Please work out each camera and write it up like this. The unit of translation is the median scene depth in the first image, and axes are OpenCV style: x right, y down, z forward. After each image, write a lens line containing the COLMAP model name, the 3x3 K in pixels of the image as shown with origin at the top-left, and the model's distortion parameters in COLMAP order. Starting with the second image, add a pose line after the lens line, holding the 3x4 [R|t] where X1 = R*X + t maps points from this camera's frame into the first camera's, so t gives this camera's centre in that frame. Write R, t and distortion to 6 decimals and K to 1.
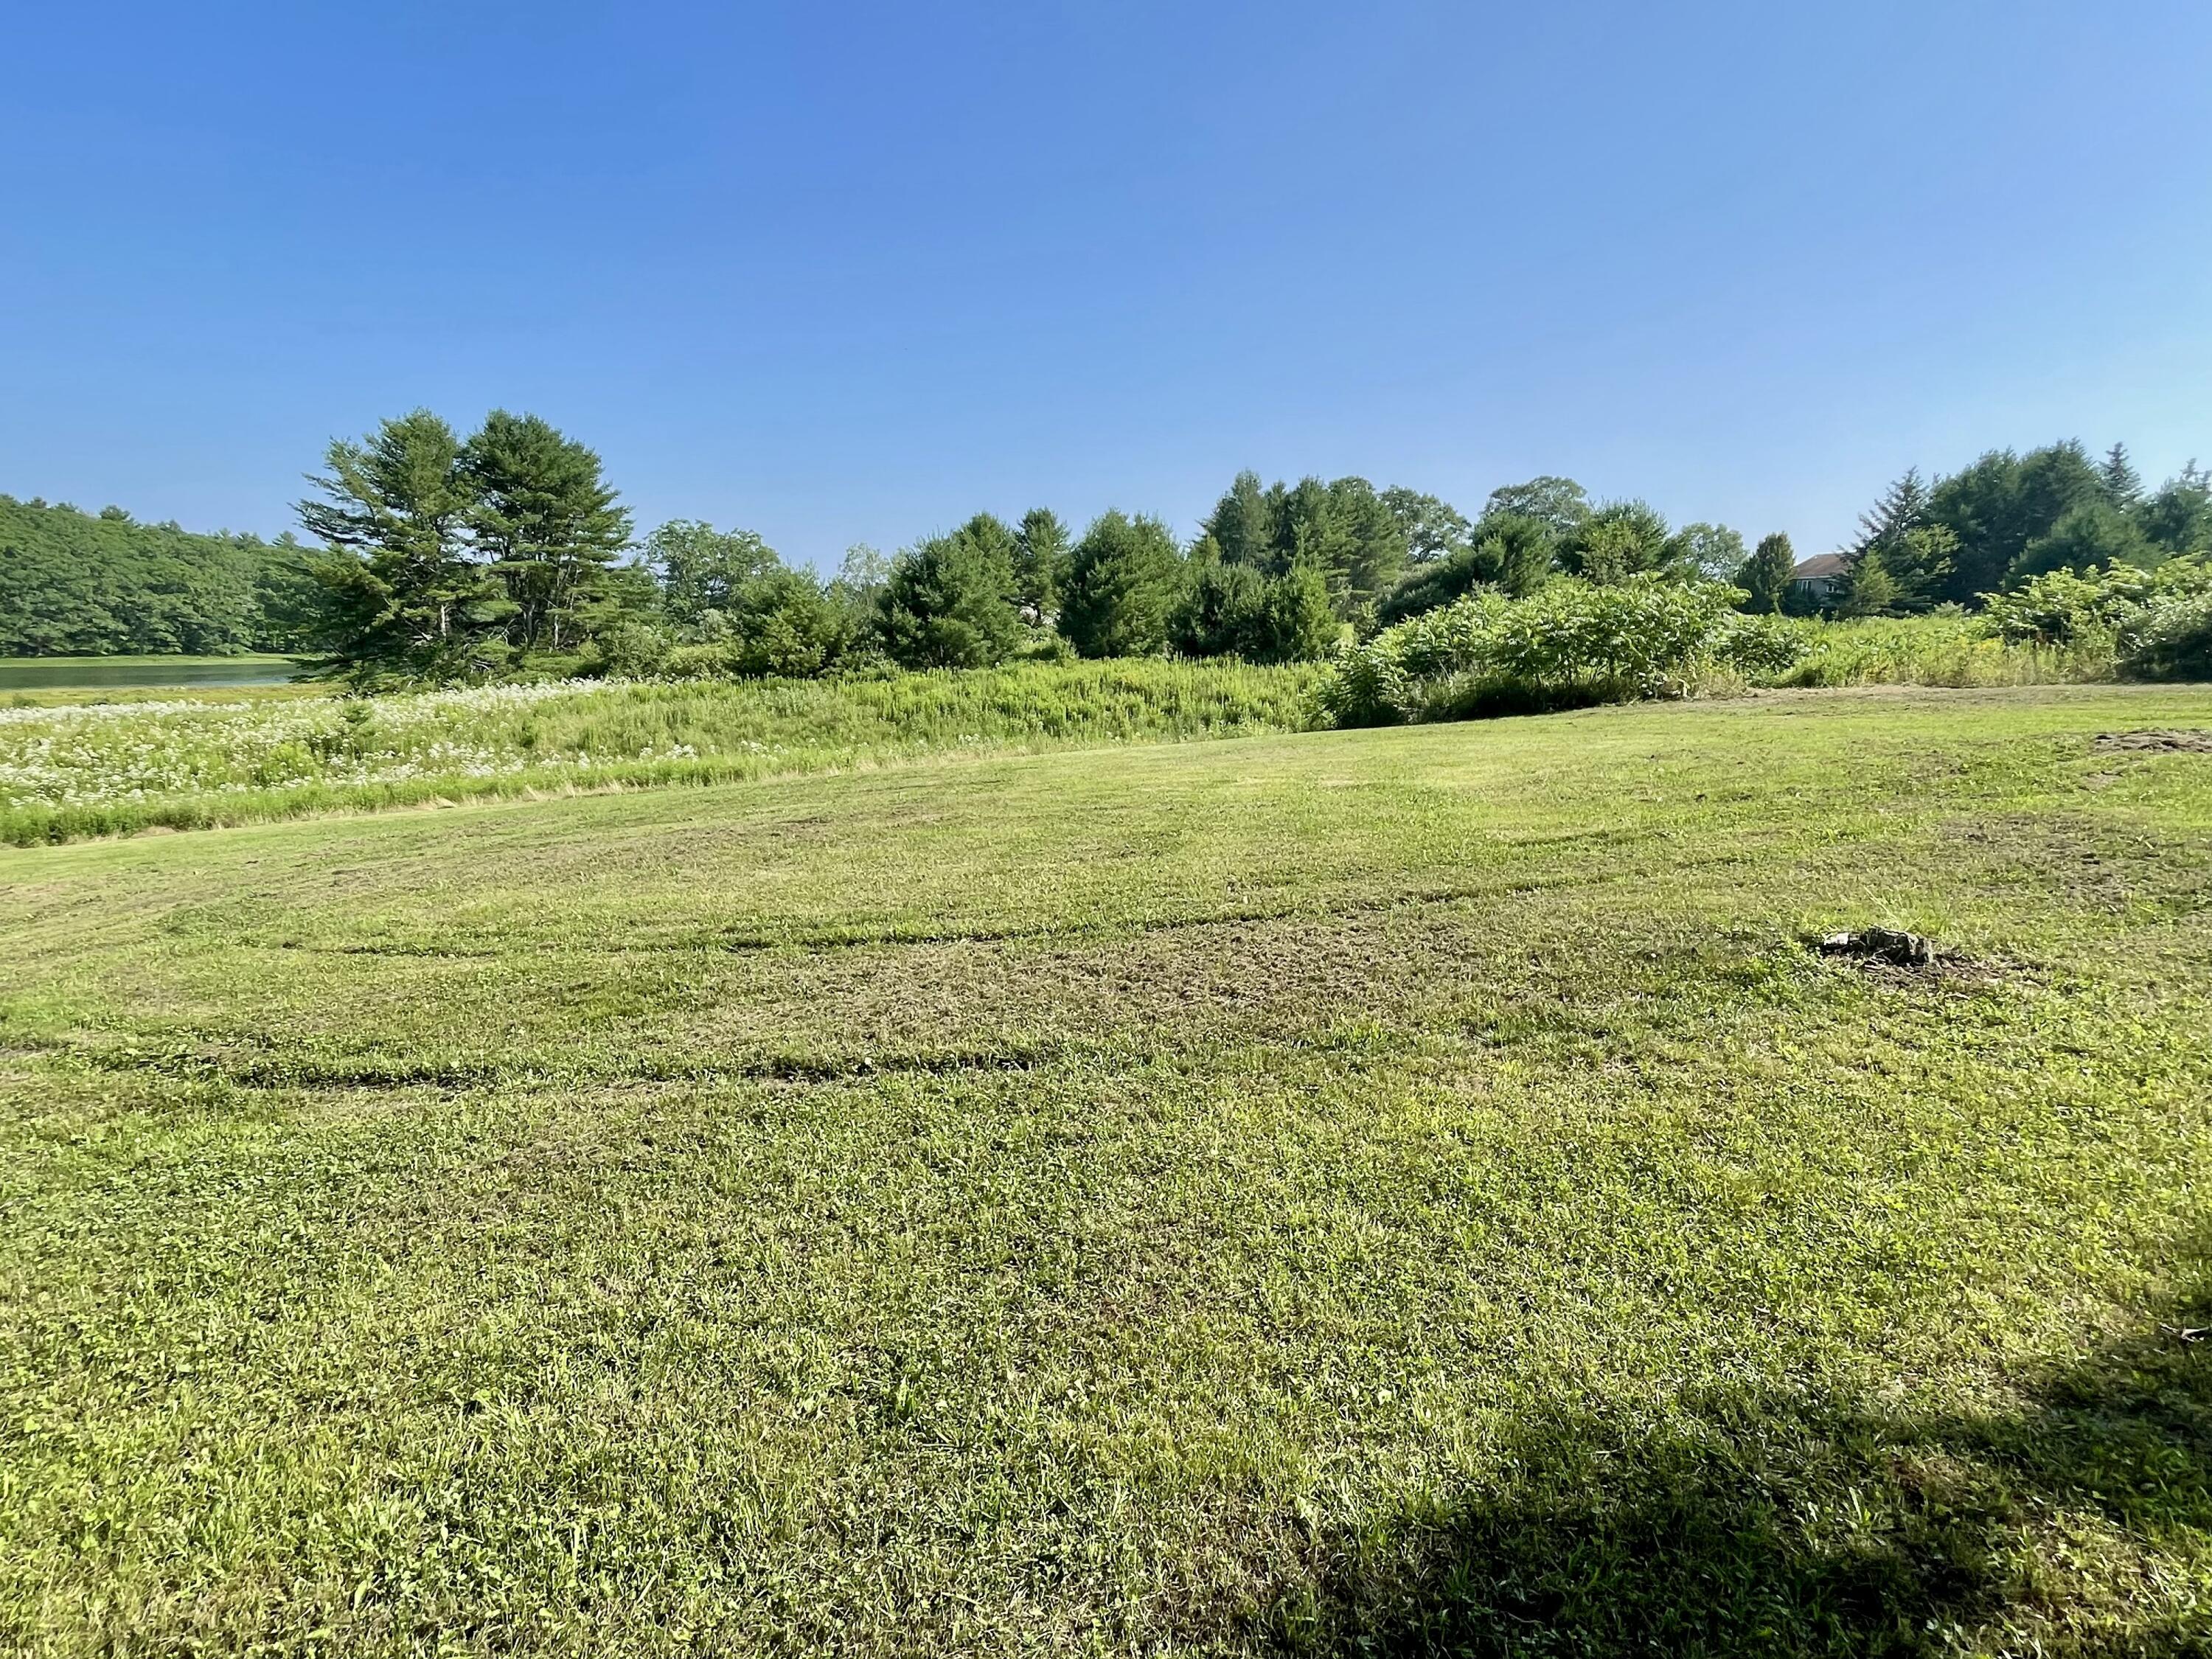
lens RADIAL K [[1124.4, 0, 1091.2], [0, 1124.4, 831.2], [0, 0, 1]] dist [-0.022155, 0.010955]
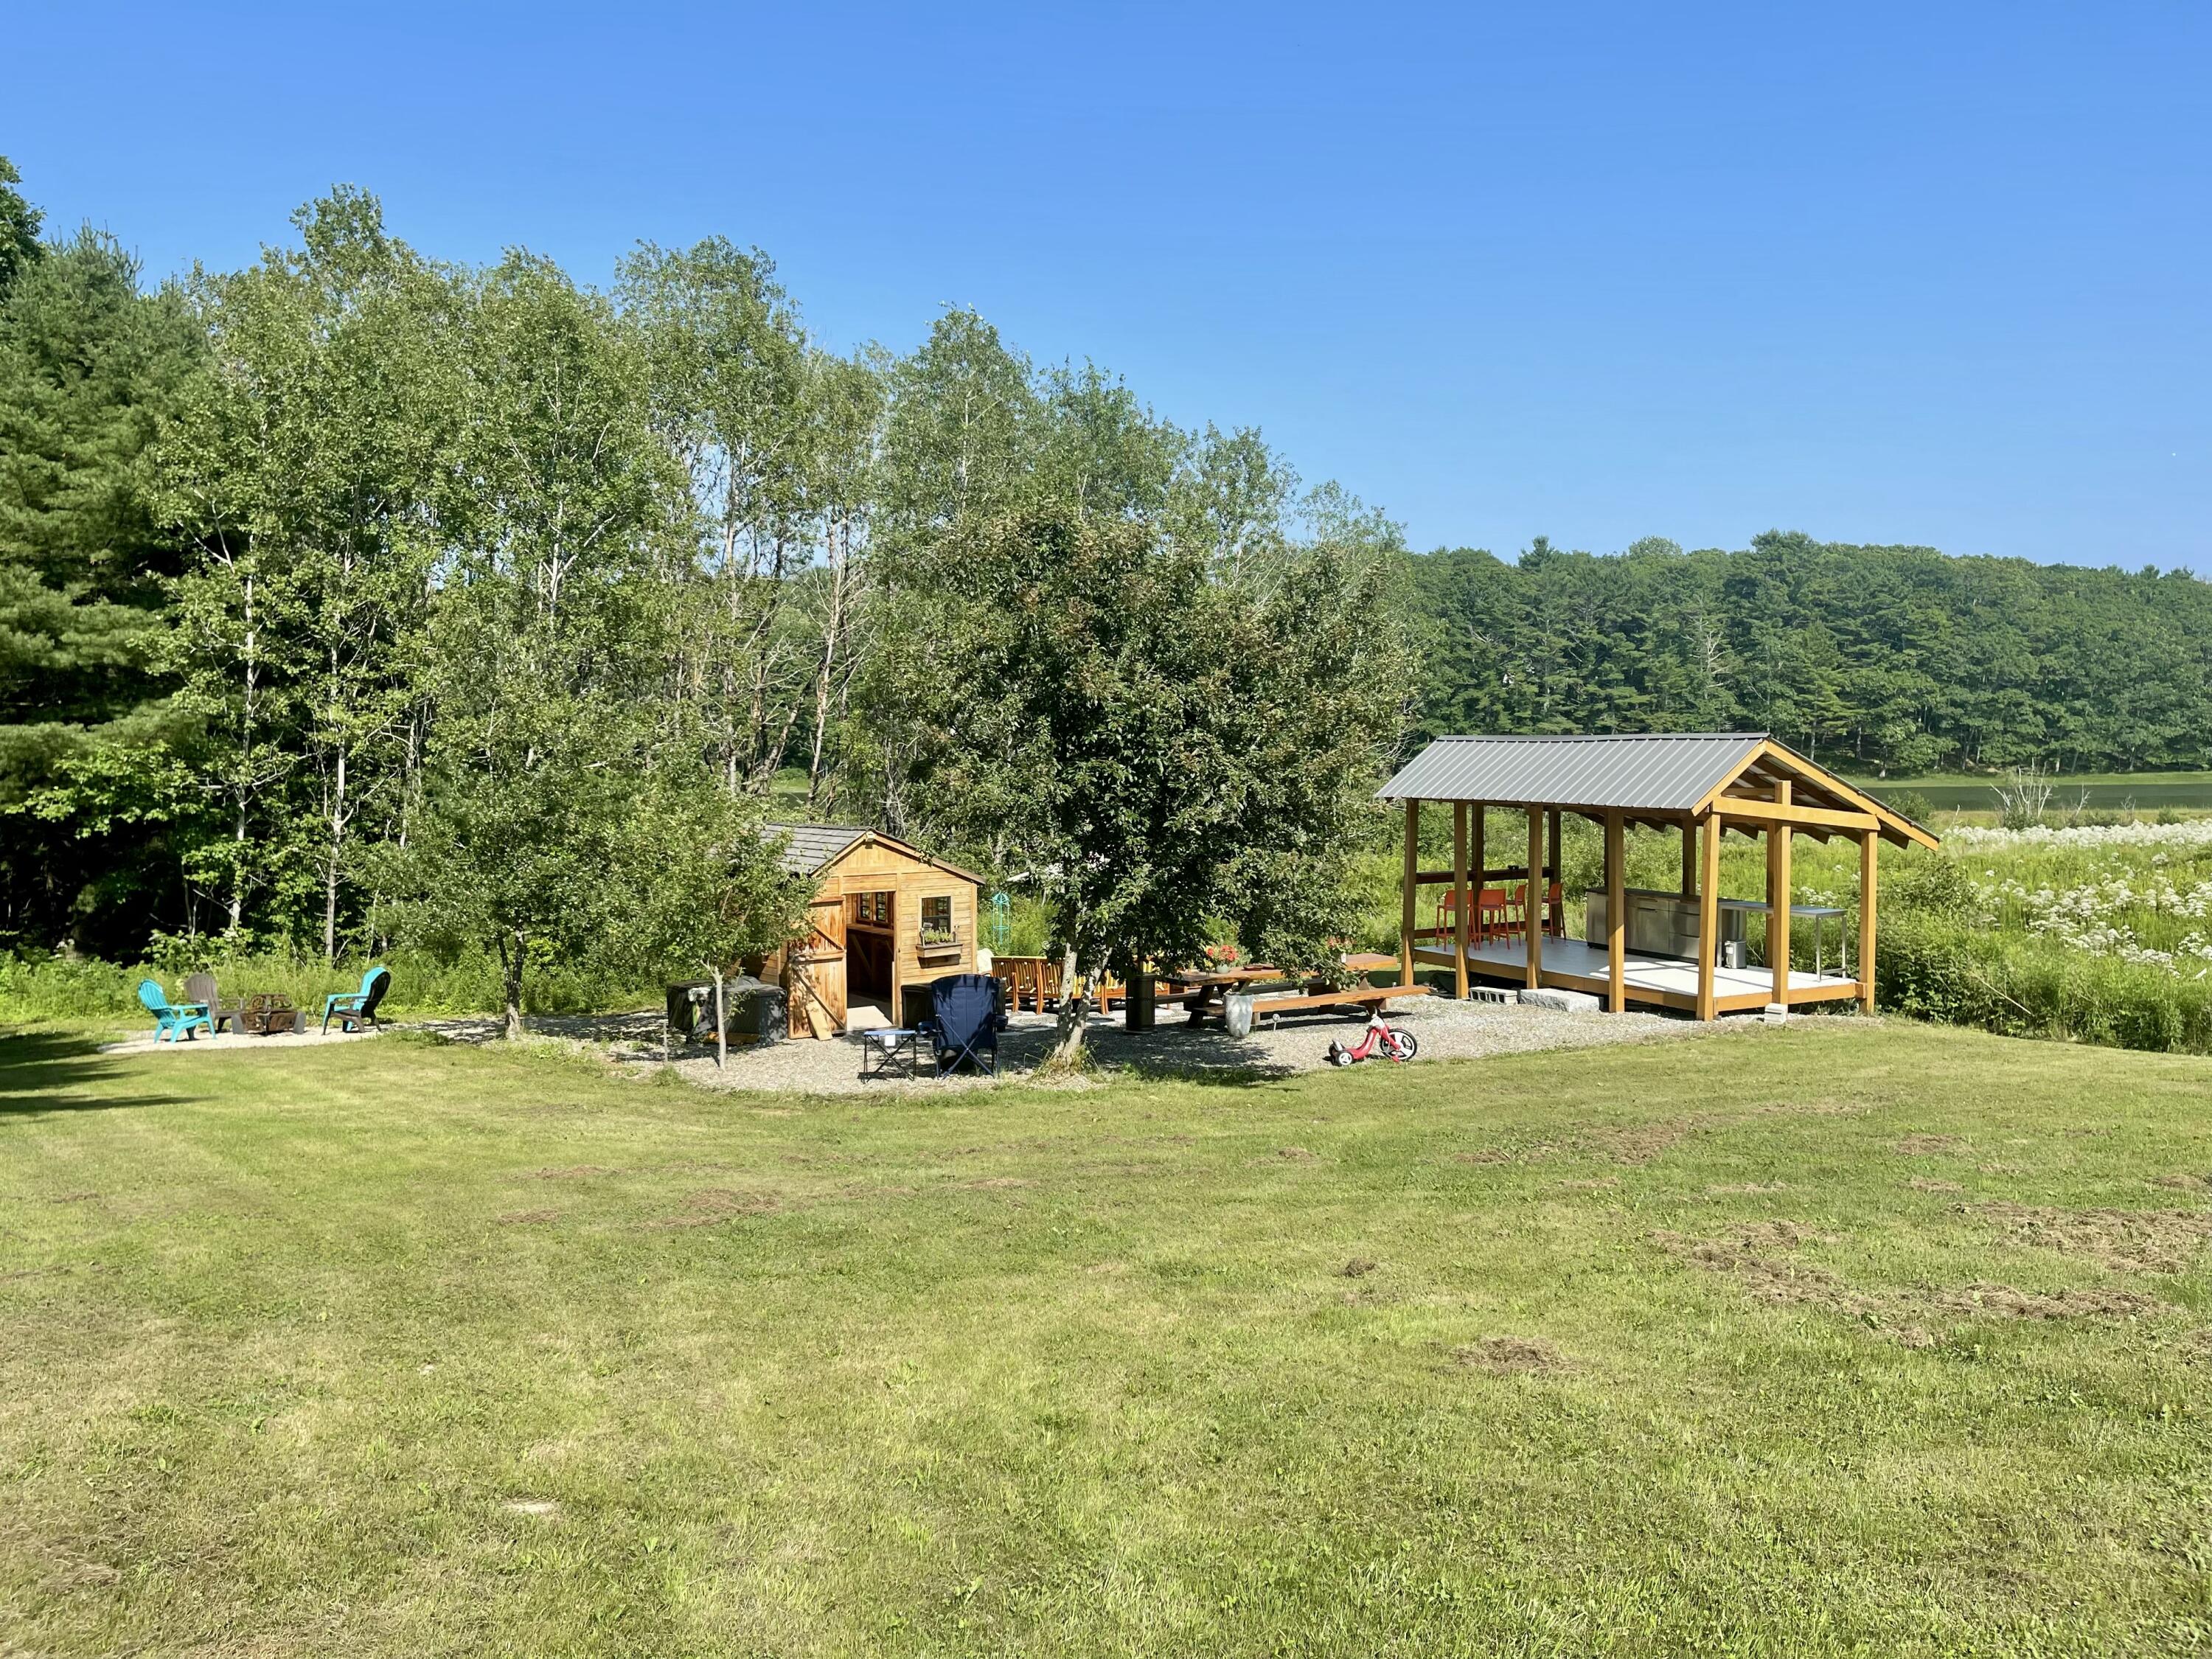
lens RADIAL K [[1637.8, 0, 1092.2], [0, 1637.8, 822.5], [0, 0, 1]] dist [0.056202, -0.073540]
pose [[0.275720, 0.016040, -0.961104, -0.484995], [-0.140753, 0.989757, -0.023861, 0.012149], [0.950877, 0.141858, 0.275153, 0.256824]]
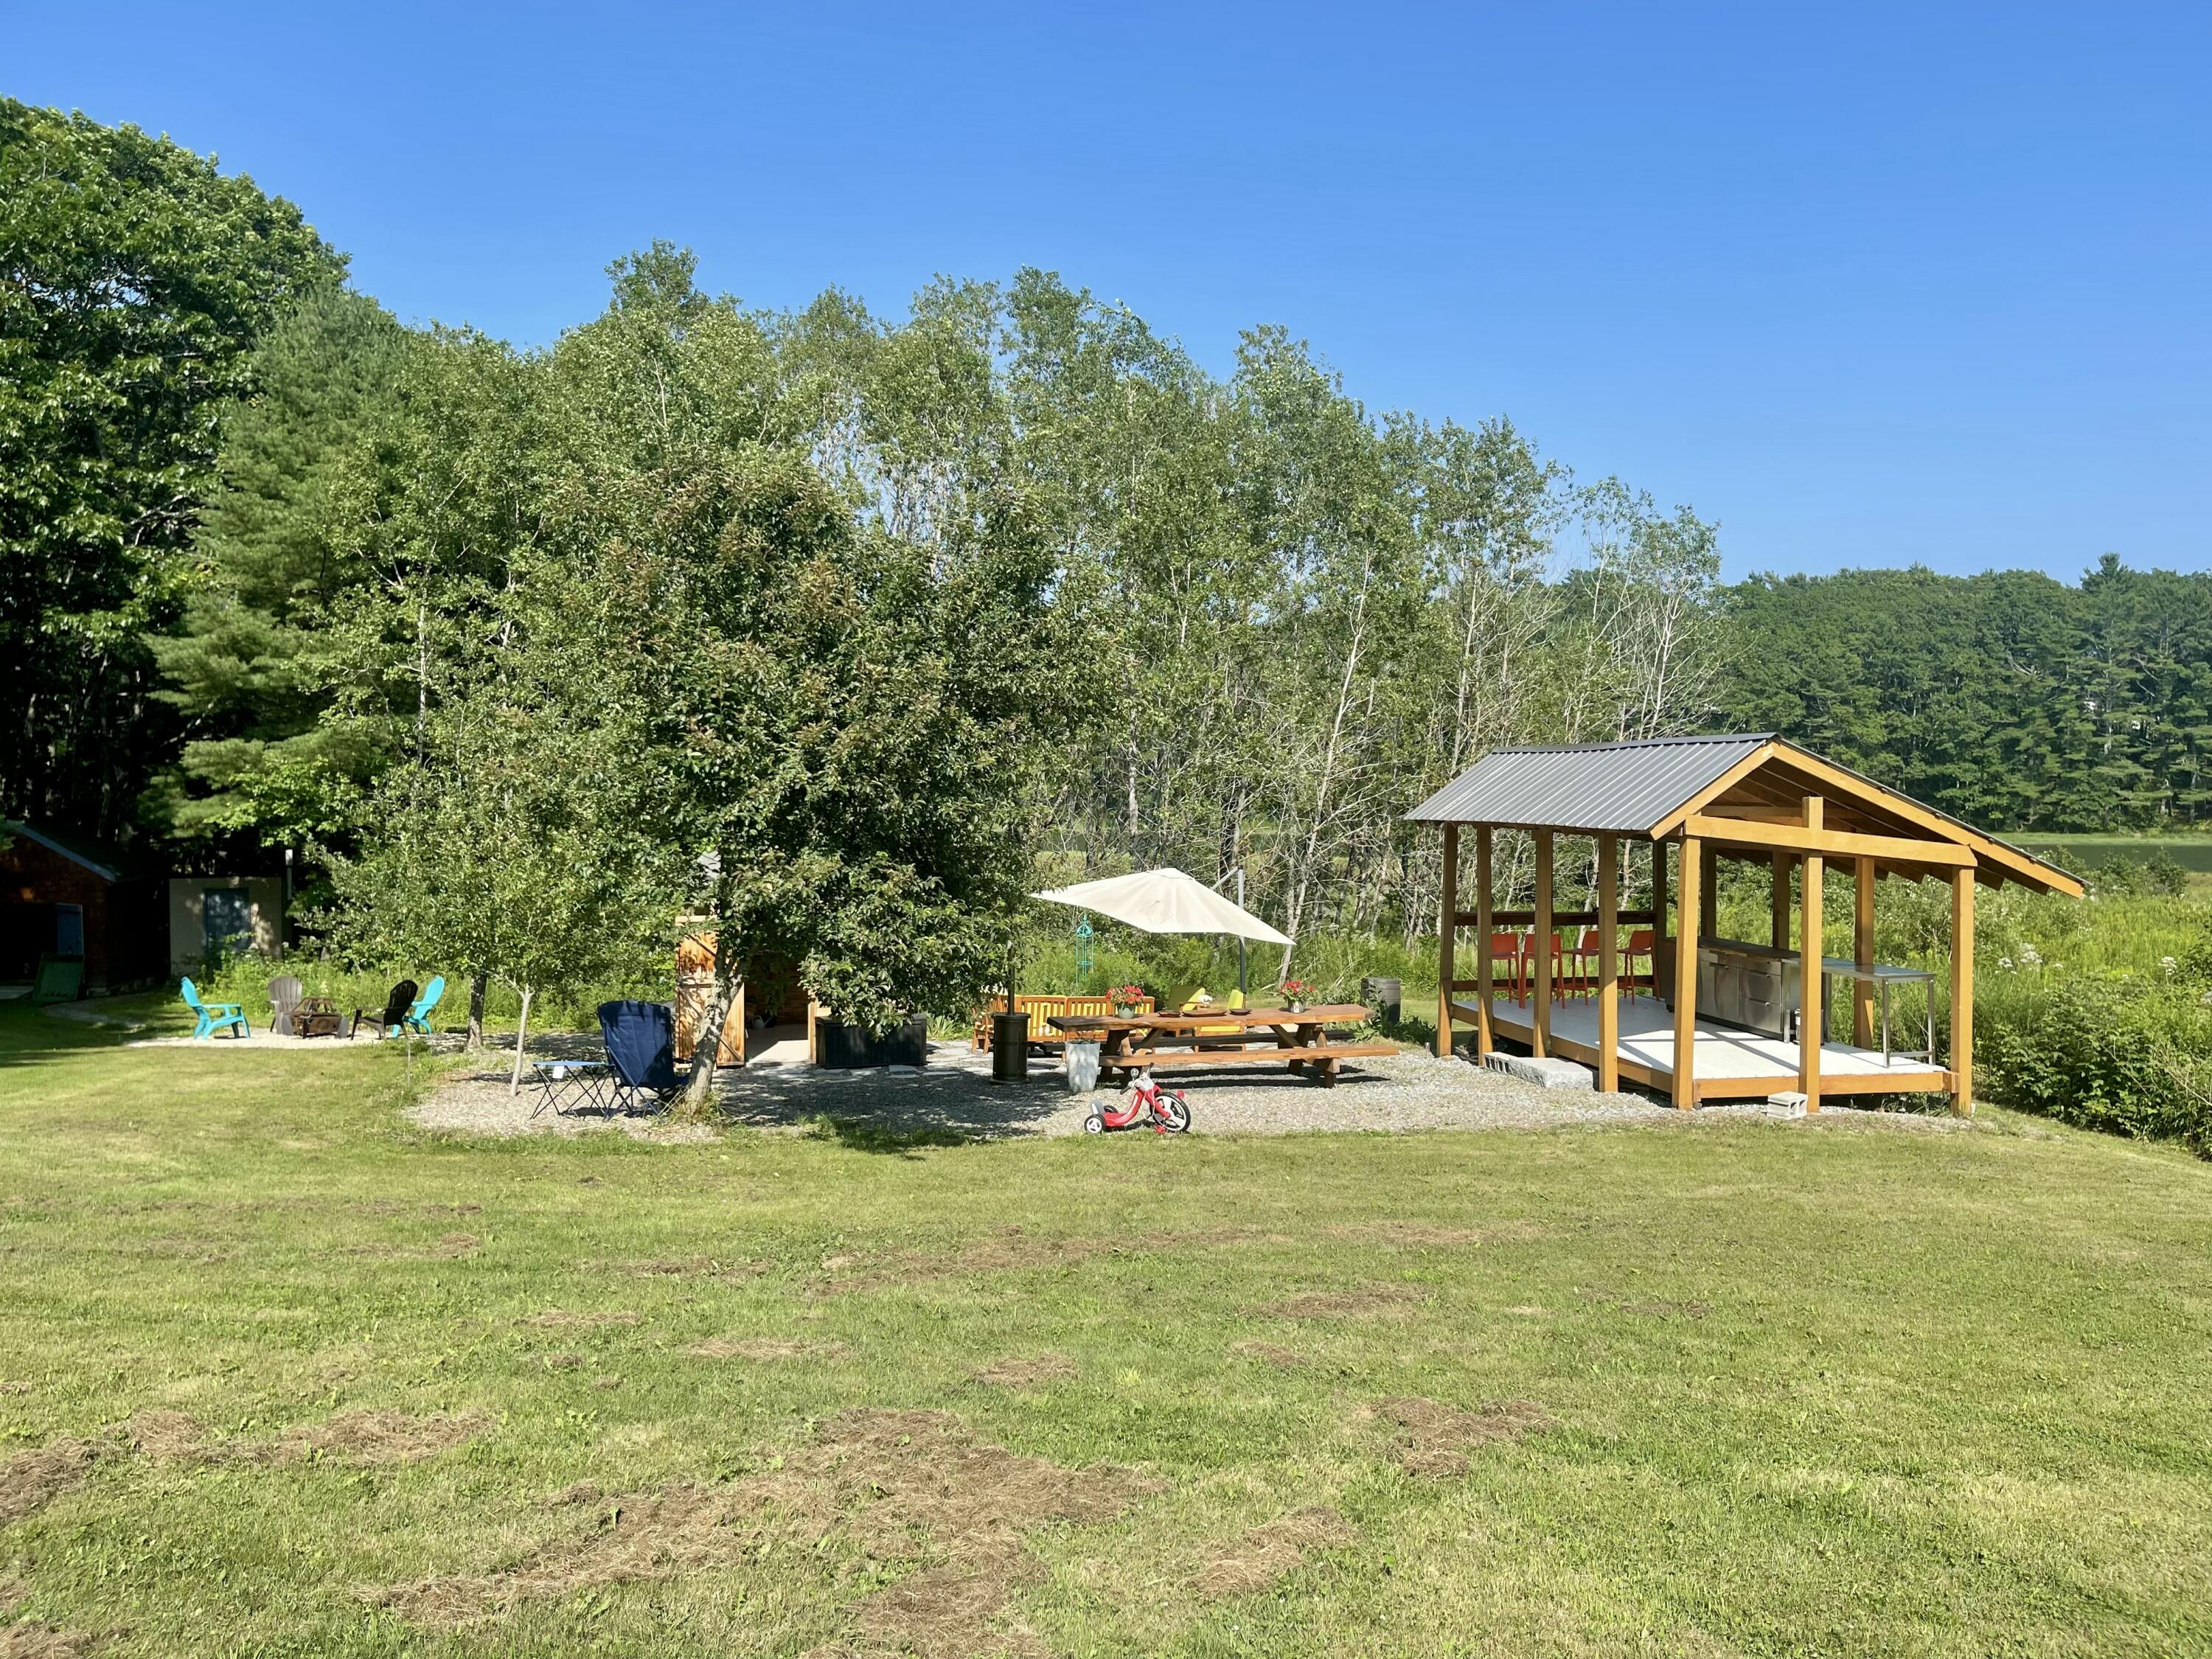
lens RADIAL K [[1637.8, 0, 1128.4], [0, 1637.8, 842.7], [0, 0, 1]] dist [0.056202, -0.073540]
pose [[-0.010560, 0.003536, -0.999938, -0.550582], [-0.162877, 0.986633, 0.005209, -0.017211], [0.986590, 0.162922, -0.009843, 0.528838]]
